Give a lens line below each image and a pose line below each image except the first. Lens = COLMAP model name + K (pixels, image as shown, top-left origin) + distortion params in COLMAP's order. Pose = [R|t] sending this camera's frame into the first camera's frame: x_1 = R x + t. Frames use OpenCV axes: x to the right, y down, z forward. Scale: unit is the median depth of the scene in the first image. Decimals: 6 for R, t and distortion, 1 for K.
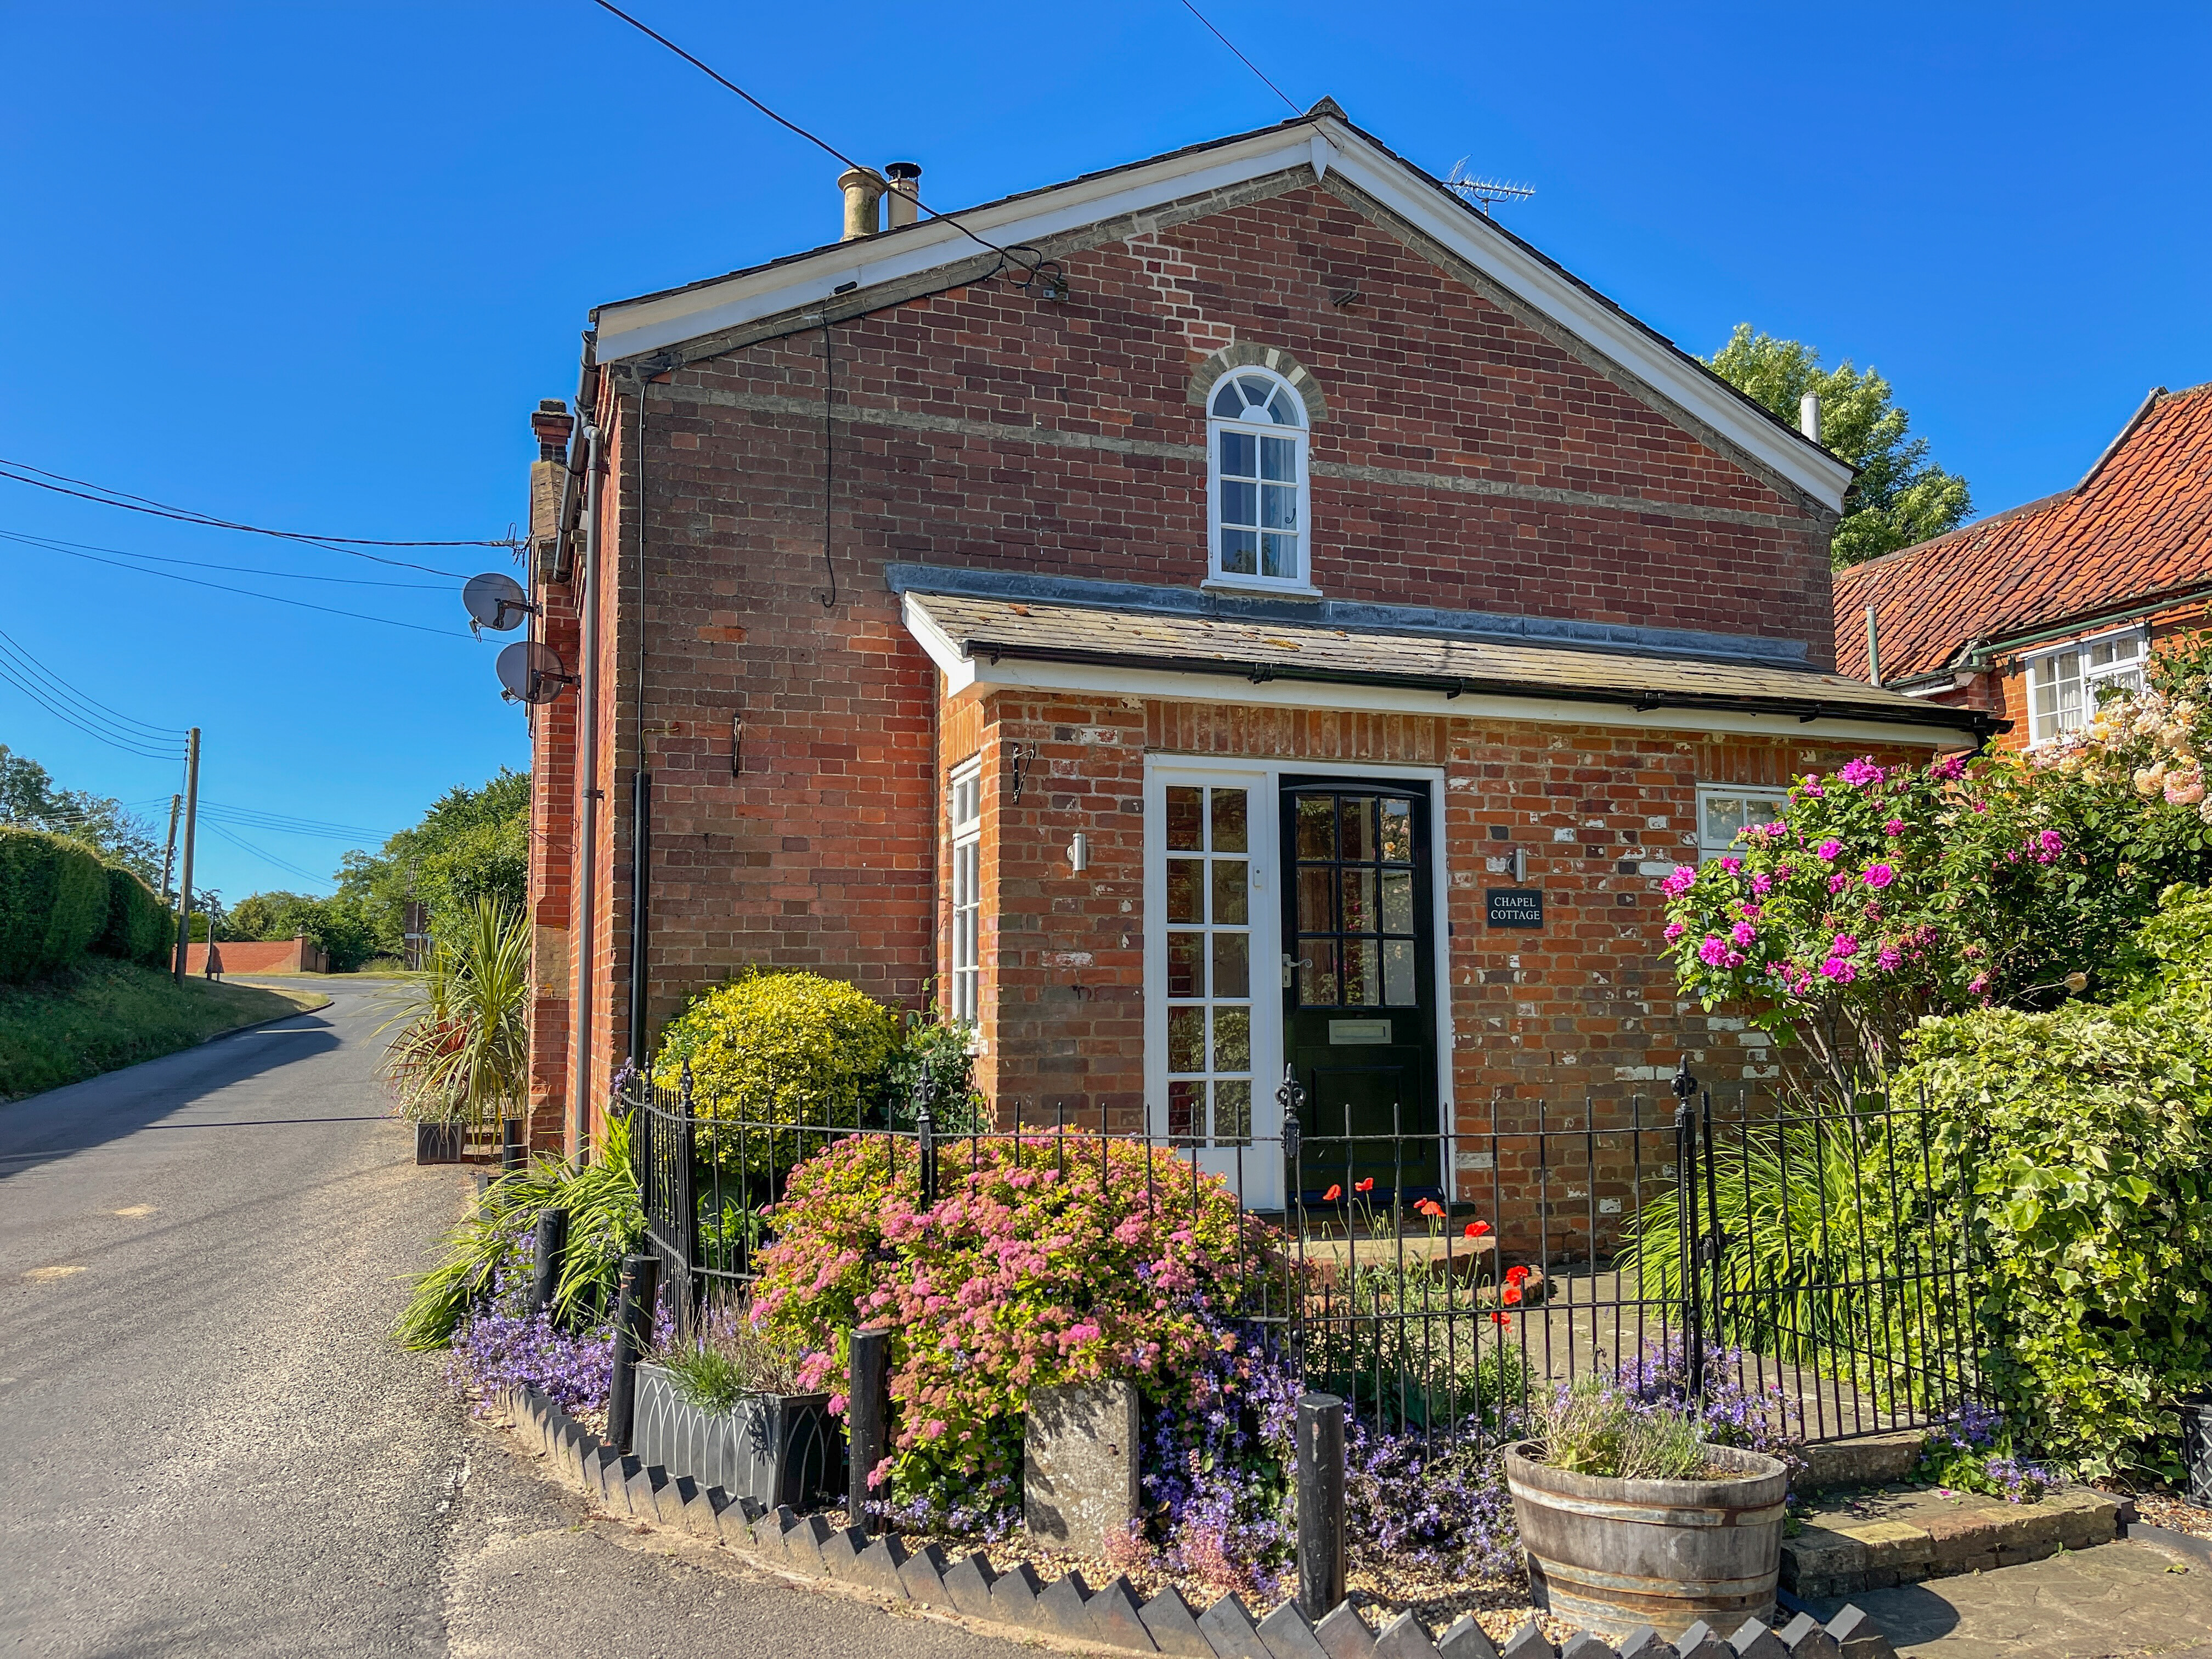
lens RADIAL K [[1721.1, 0, 1099.3], [0, 1721.1, 836.6], [0, 0, 1]] dist [0.038618, -0.052071]
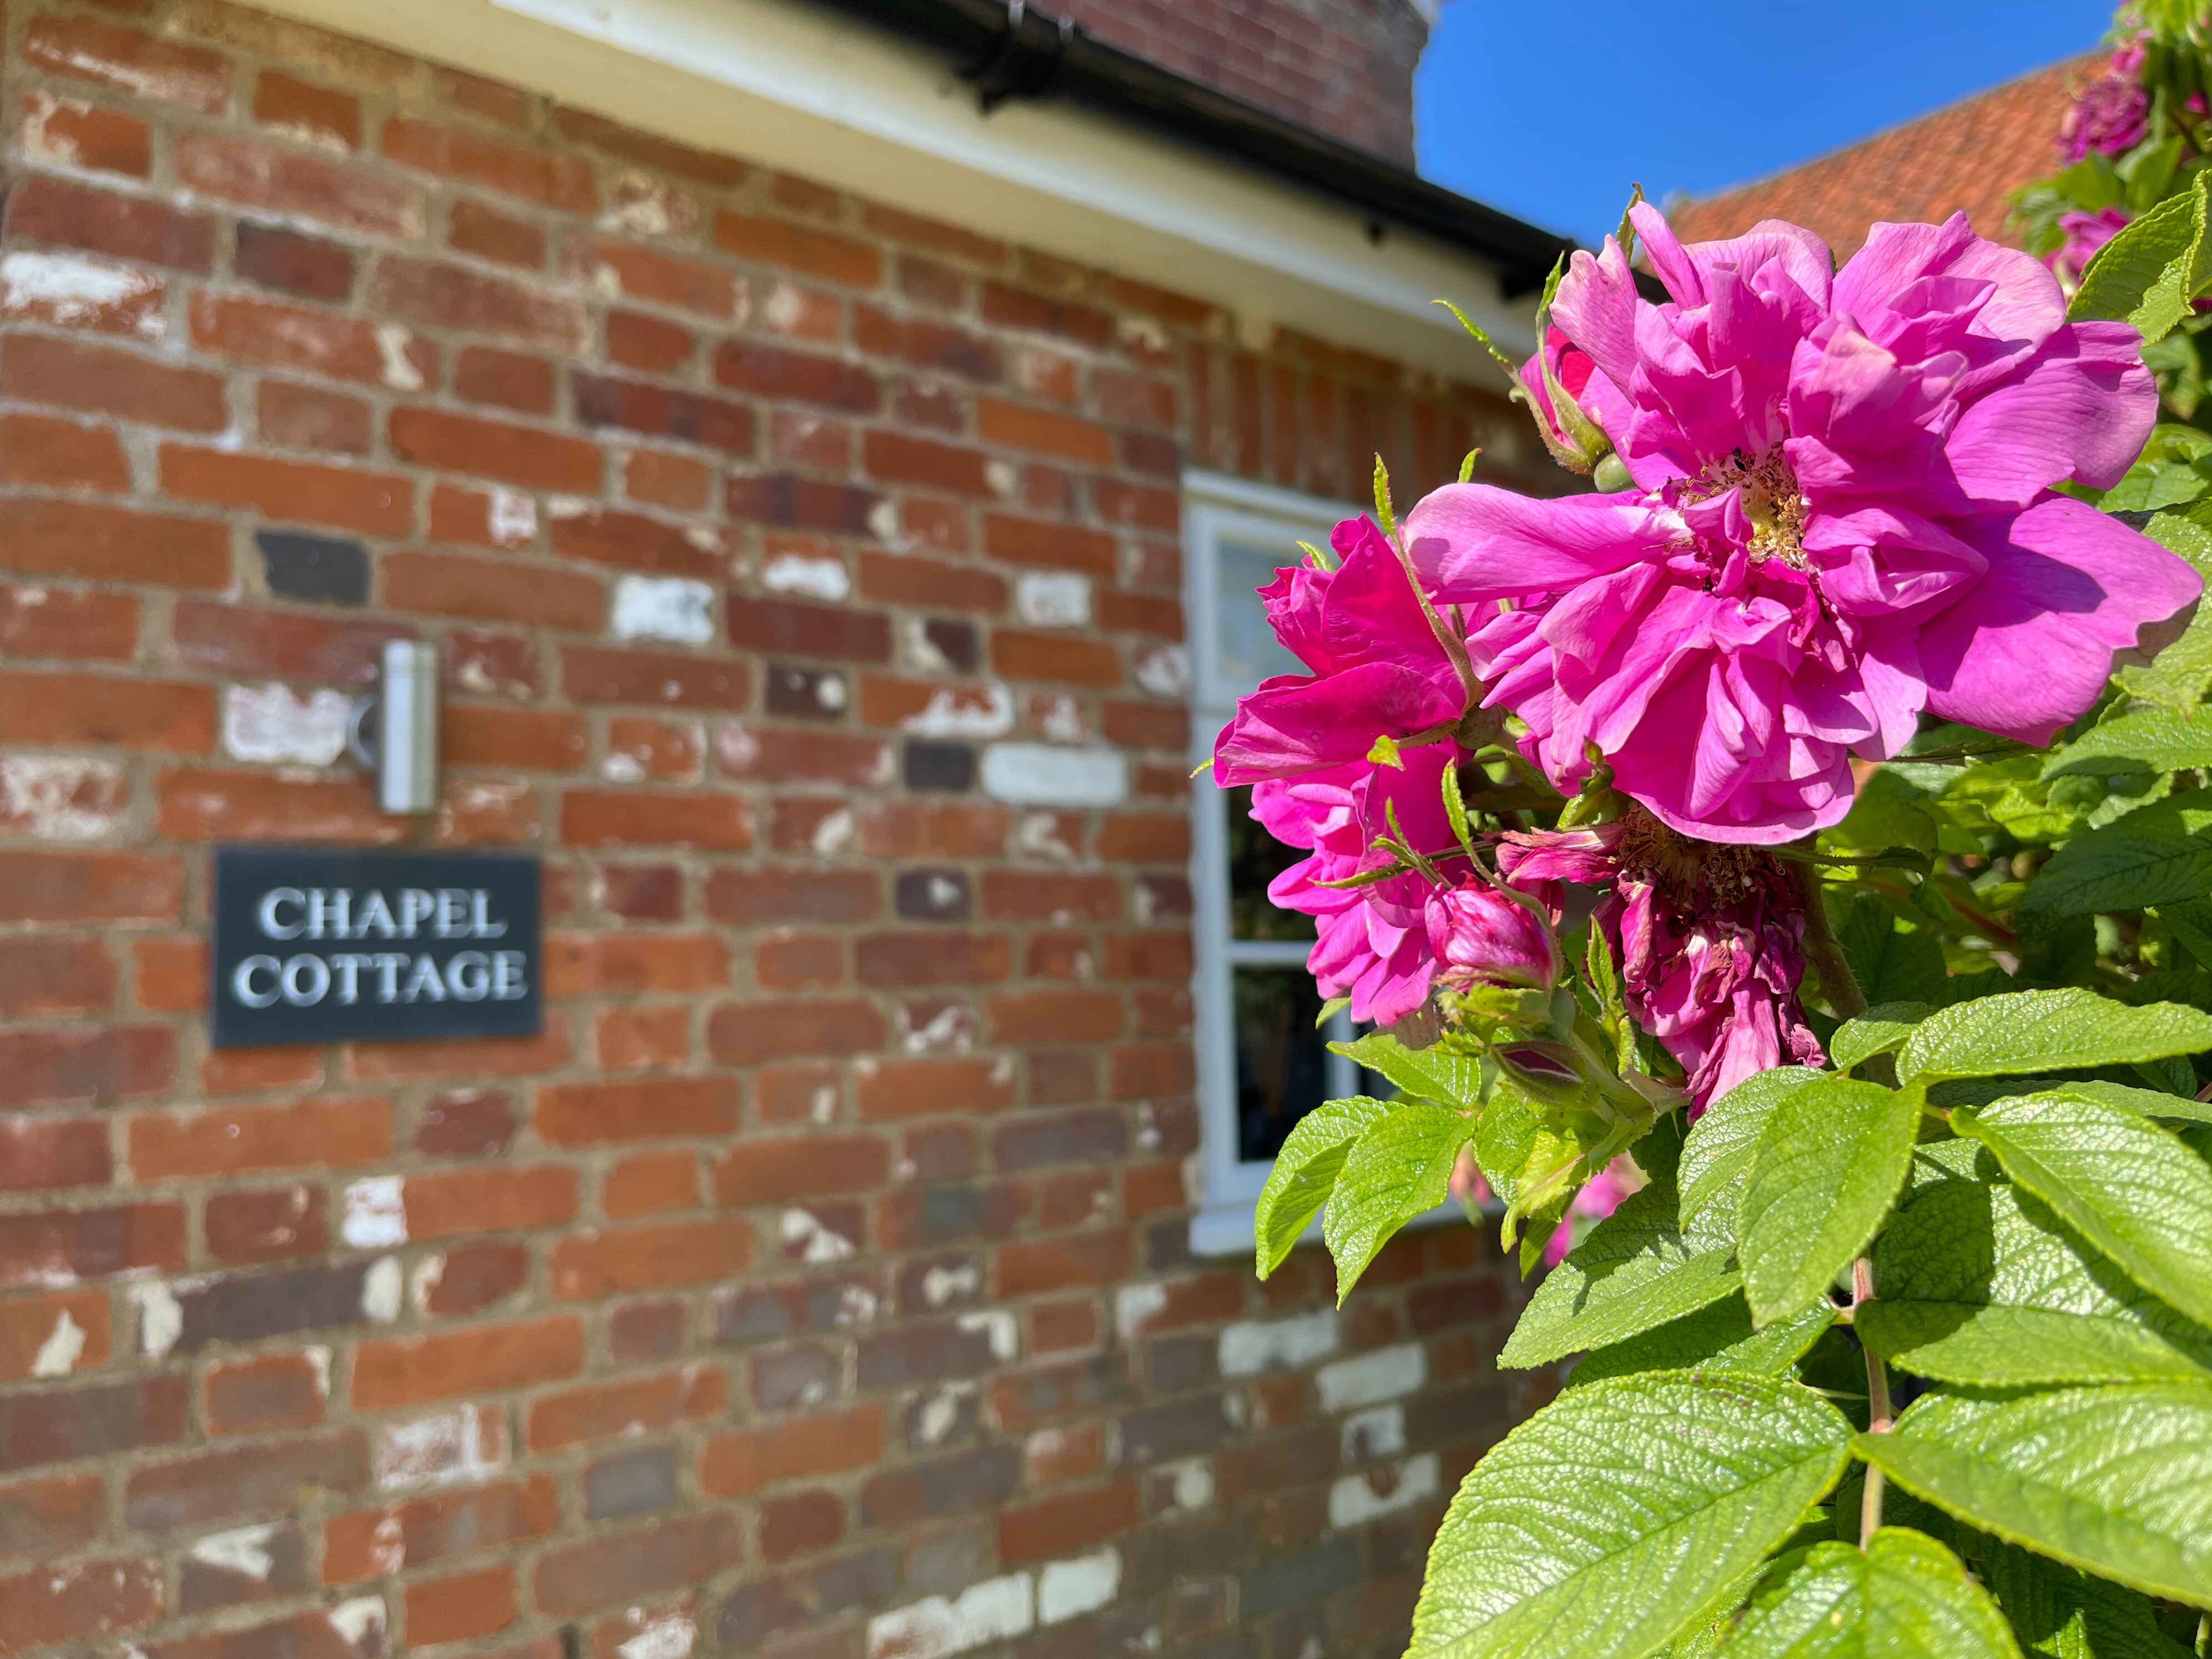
lens RADIAL K [[1721.0, 0, 1094.6], [0, 1721.0, 837.7], [0, 0, 1]] dist [0.038618, -0.052071]
pose [[0.939606, 0.005669, 0.342211, 0.246240], [-0.010574, 0.999866, 0.012470, 0.025328], [-0.342095, -0.015335, 0.939540, 0.772065]]
